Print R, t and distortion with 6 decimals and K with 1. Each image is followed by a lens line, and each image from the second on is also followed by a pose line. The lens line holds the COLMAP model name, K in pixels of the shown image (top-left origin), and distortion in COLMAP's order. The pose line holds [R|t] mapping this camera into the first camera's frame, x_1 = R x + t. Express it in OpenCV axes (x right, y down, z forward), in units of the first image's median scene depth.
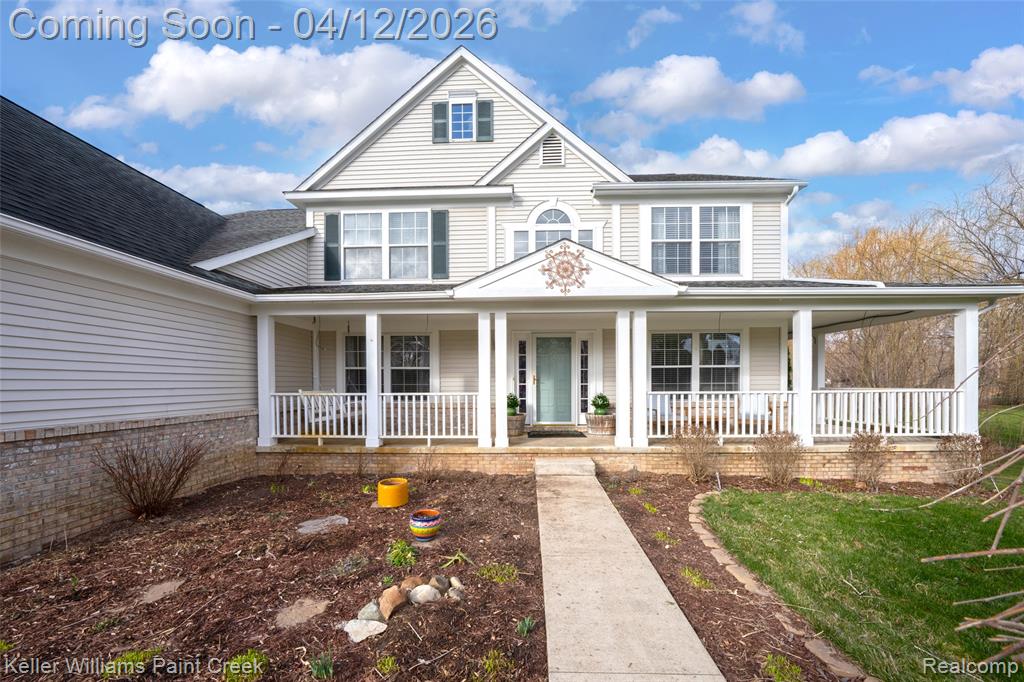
lens RADIAL K [[348.0, 0, 510.3], [0, 348.0, 389.2], [0, 0, 1]] dist [-0.000017, 0.000000]
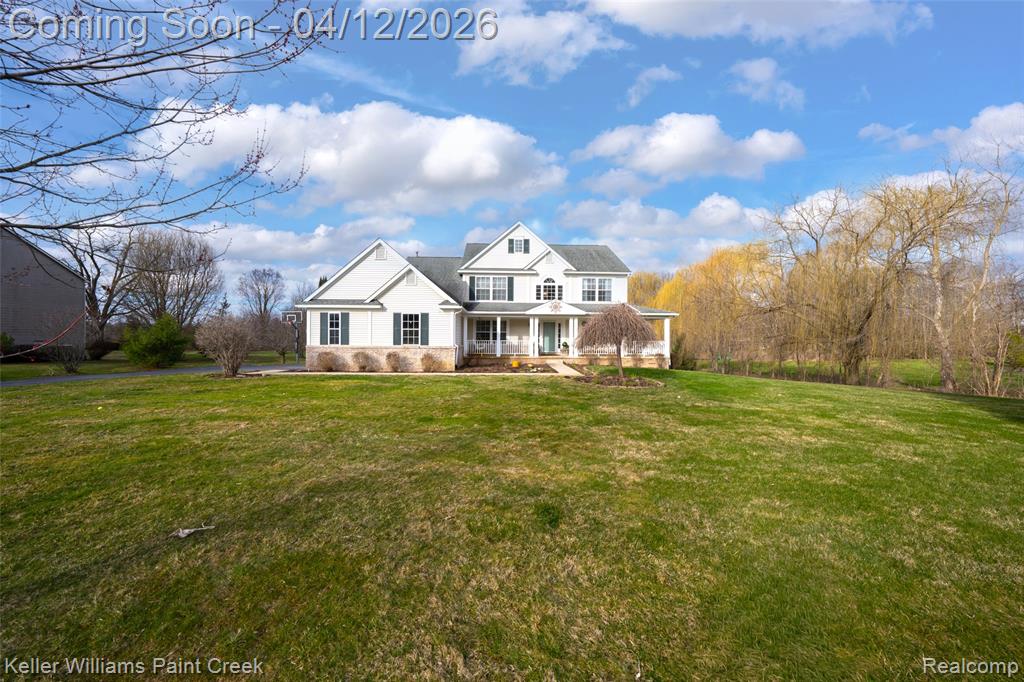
lens RADIAL K [[350.7, 0, 519.5], [0, 350.7, 340.6], [0, 0, 1]] dist [-0.000020, 0.000029]
pose [[0.992375, 0.012610, 0.122608, -0.477624], [-0.012253, 0.999918, -0.003664, 0.019297], [-0.122645, 0.002134, 0.992448, -1.870495]]
